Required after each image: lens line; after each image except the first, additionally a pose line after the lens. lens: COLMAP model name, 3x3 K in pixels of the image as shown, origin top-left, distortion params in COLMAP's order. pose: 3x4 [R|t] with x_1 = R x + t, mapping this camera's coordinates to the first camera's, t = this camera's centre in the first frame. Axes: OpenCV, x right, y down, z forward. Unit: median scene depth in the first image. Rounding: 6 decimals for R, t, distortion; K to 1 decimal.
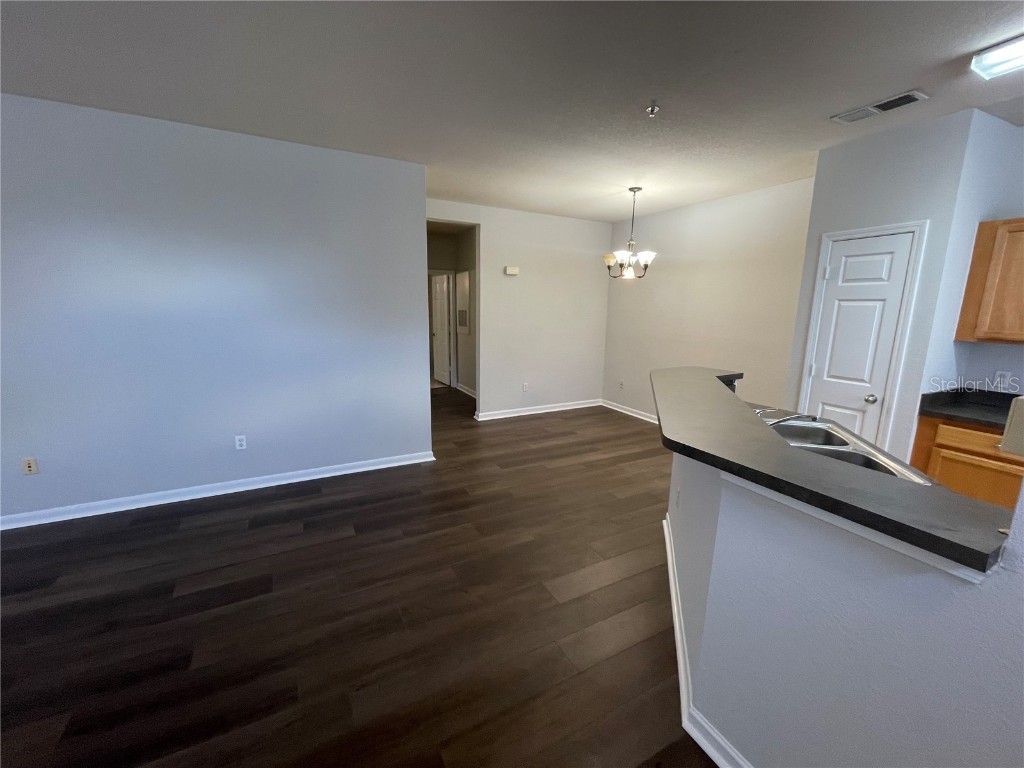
lens RADIAL K [[411.3, 0, 511.0], [0, 411.3, 380.4], [0, 0, 1]] dist [-0.003776, -0.000337]
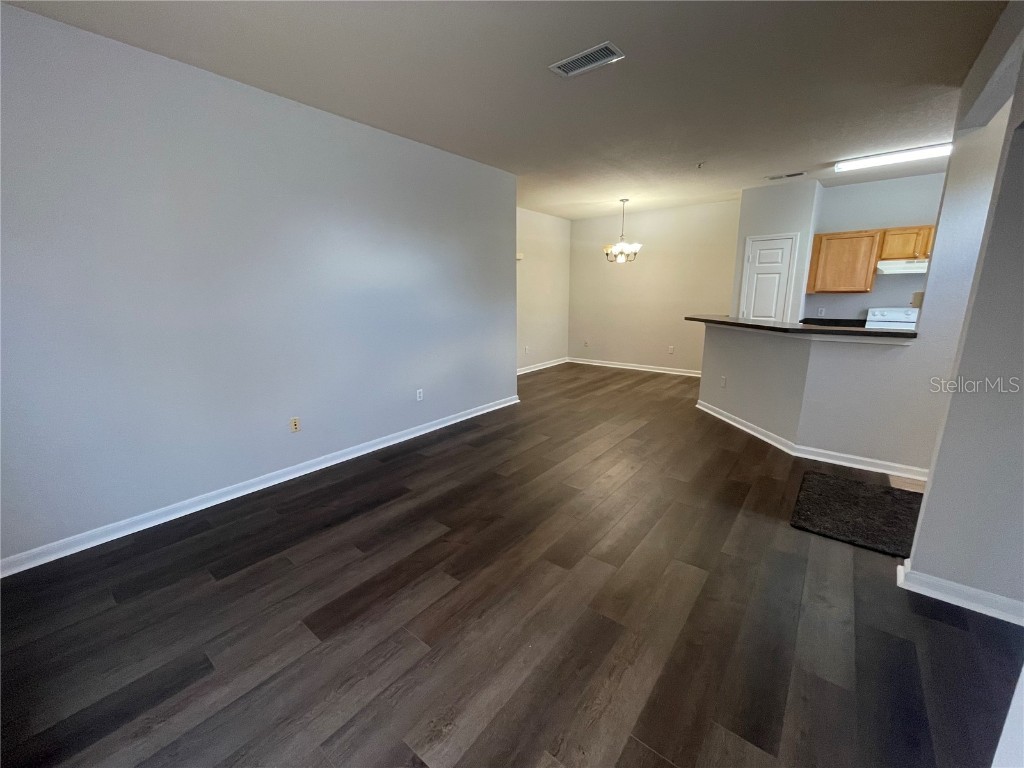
lens RADIAL K [[411.3, 0, 514.3], [0, 411.3, 382.3], [0, 0, 1]] dist [-0.003776, -0.000337]
pose [[0.915893, -0.109783, 0.386118, -0.732603], [0.095971, 0.993867, 0.054933, 0.061572], [-0.389781, -0.013257, 0.920812, -0.207929]]
